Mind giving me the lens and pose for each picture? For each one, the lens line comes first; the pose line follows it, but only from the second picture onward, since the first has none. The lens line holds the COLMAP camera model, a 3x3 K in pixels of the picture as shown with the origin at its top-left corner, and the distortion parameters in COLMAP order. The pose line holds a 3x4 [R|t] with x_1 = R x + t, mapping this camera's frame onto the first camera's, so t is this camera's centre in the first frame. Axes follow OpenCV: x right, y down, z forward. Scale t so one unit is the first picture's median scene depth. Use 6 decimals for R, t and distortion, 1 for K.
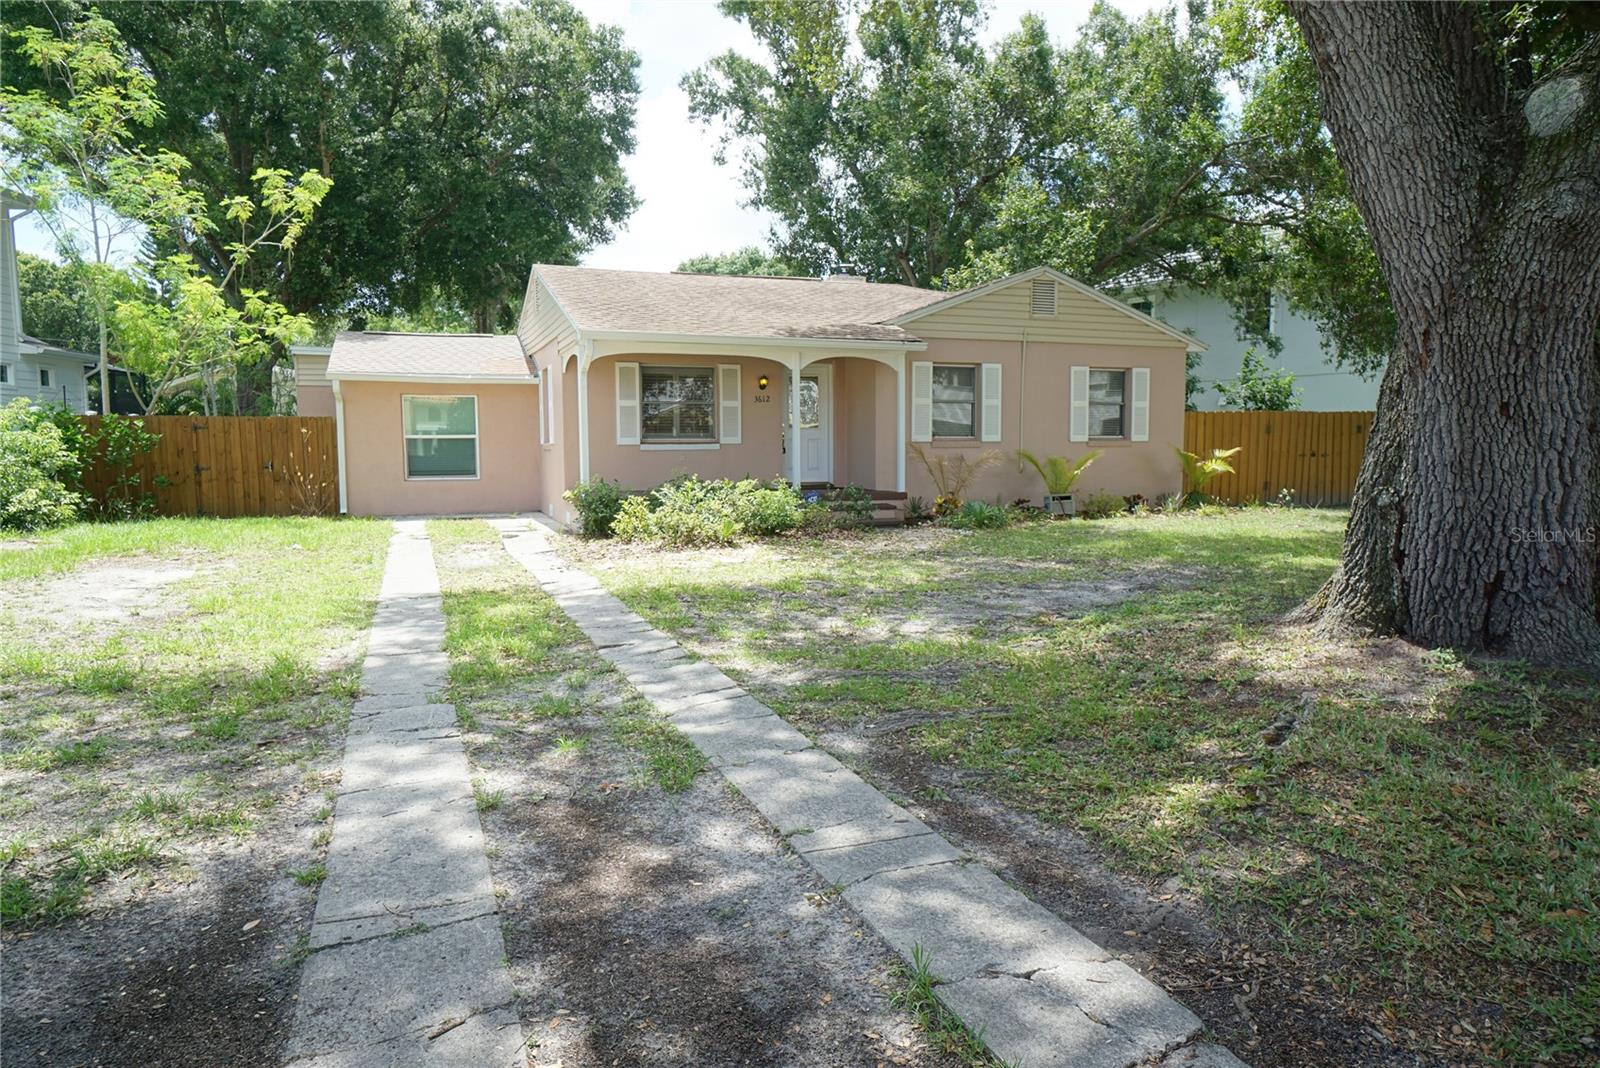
lens RADIAL K [[1027.9, 0, 800.0], [0, 1027.9, 534.0], [0, 0, 1]] dist [0.000416, 0.000014]
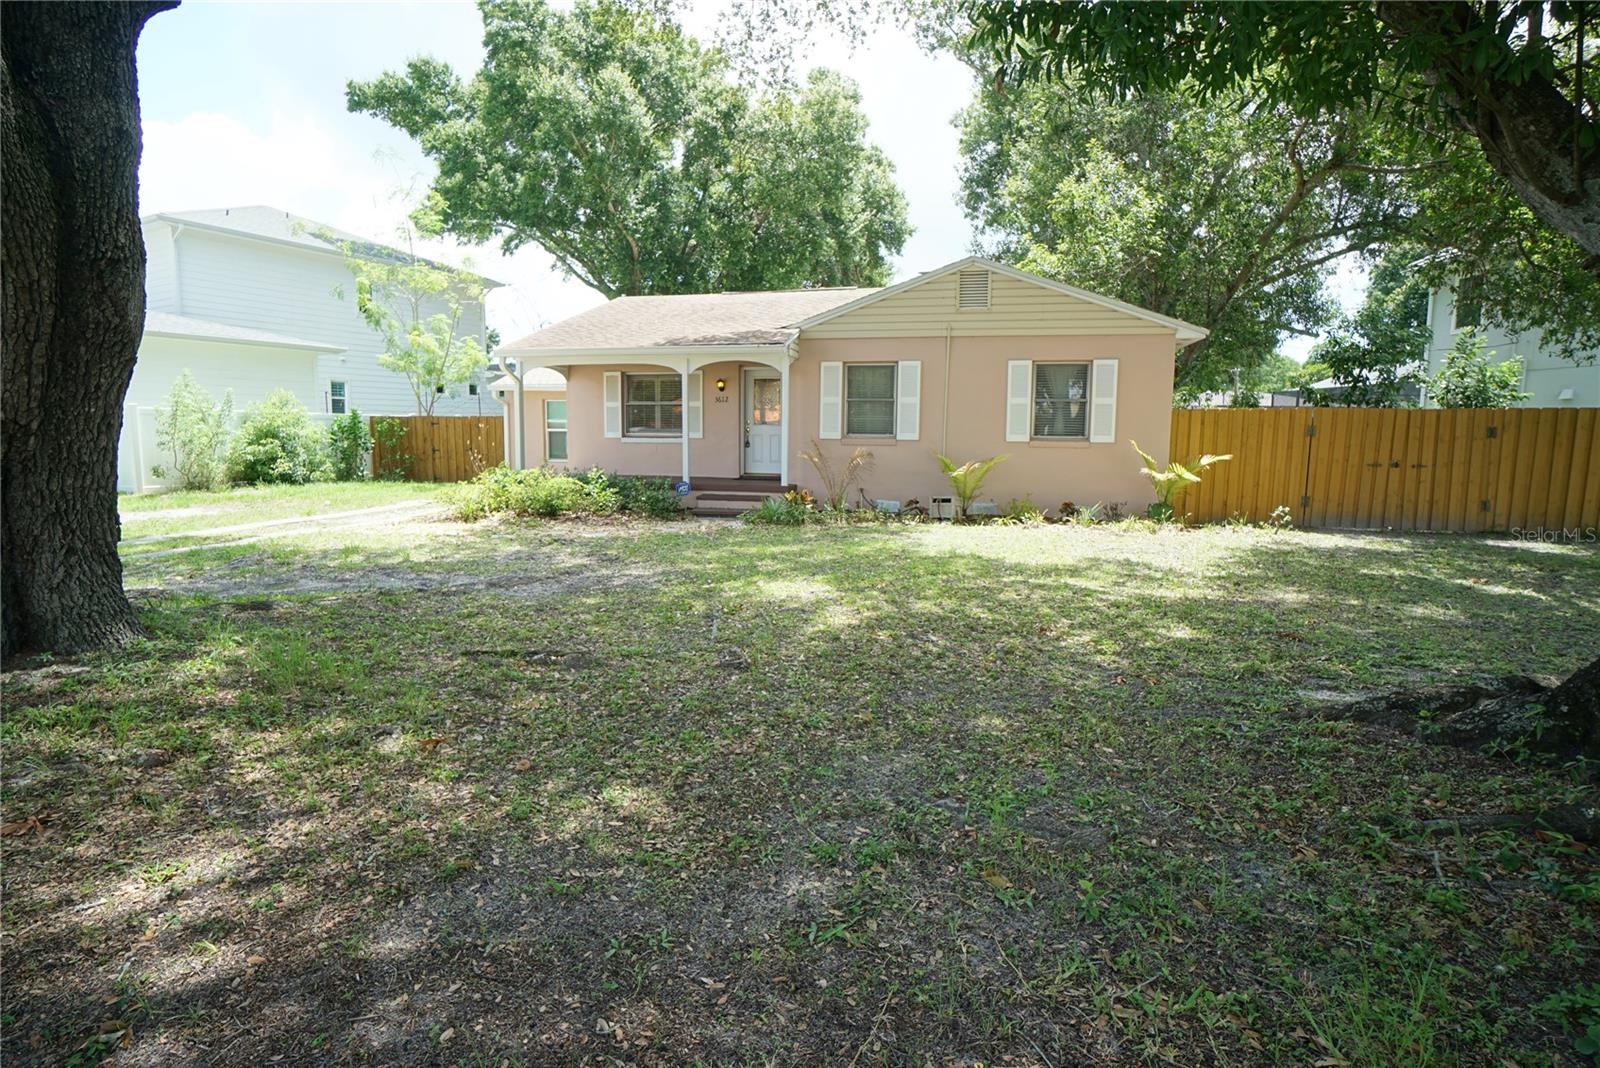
lens RADIAL K [[840.6, 0, 800.0], [0, 840.6, 534.0], [0, 0, 1]] dist [-0.024943, 0.000005]
pose [[0.815843, 0.079756, -0.572746, 0.576969], [-0.064051, 0.996812, 0.047572, -0.031427], [0.574715, -0.002127, 0.818351, 0.277643]]
